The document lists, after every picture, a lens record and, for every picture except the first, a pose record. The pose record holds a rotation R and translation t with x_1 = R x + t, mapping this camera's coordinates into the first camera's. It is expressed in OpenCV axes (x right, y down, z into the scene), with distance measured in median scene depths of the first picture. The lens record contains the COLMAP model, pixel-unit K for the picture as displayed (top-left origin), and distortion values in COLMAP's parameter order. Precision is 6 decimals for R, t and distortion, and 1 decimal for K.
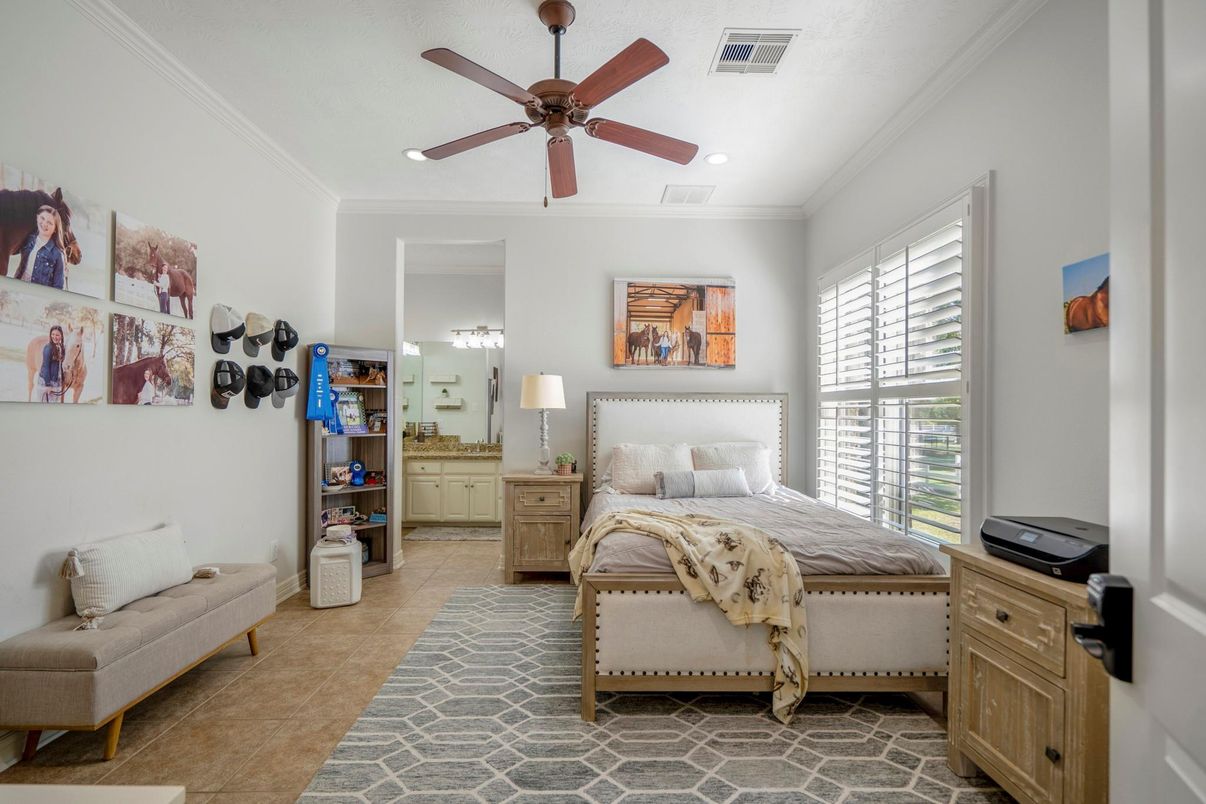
lens RADIAL K [[559.2, 0, 602.5], [0, 559.2, 407.8], [0, 0, 1]] dist [-0.002935, -0.000794]
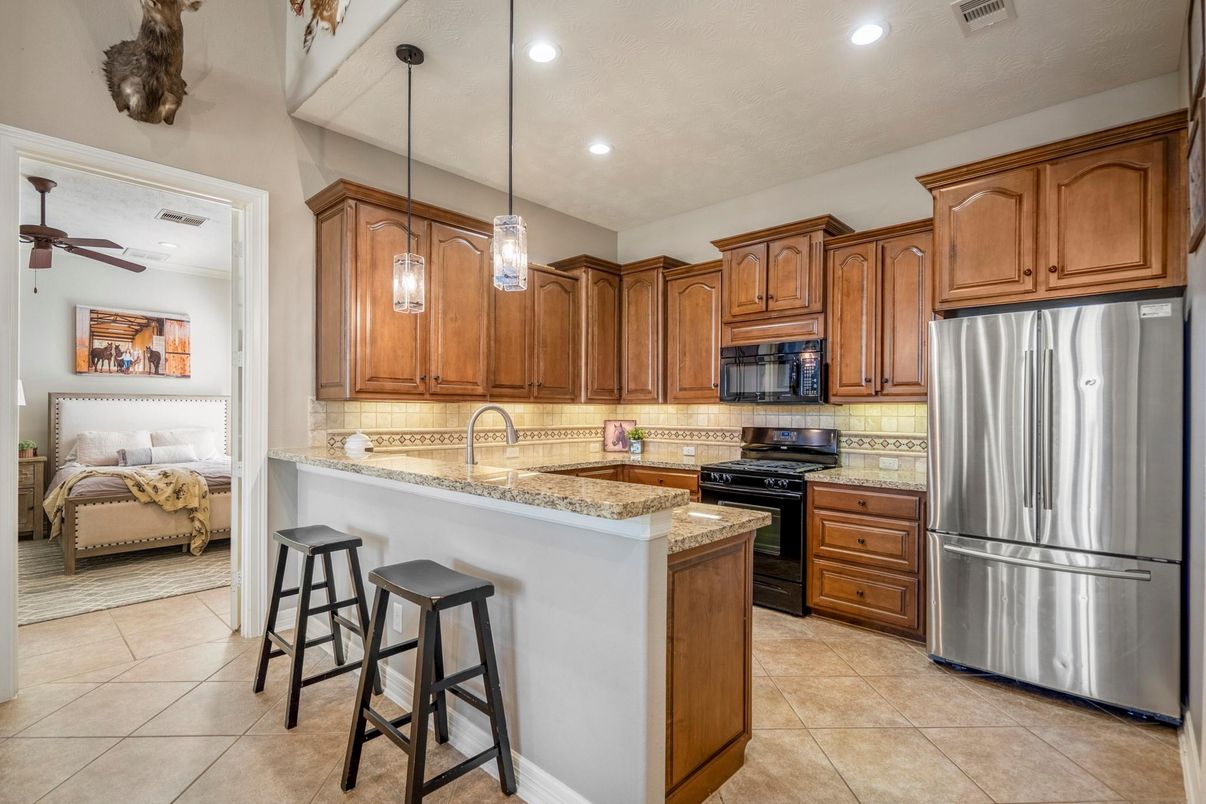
lens RADIAL K [[559.2, 0, 600.2], [0, 559.2, 409.2], [0, 0, 1]] dist [-0.002935, -0.000794]
pose [[0.695272, -0.005202, 0.718728, -0.069367], [-0.002912, 0.999945, 0.010055, -0.007504], [-0.718741, -0.009084, 0.695218, -0.832471]]
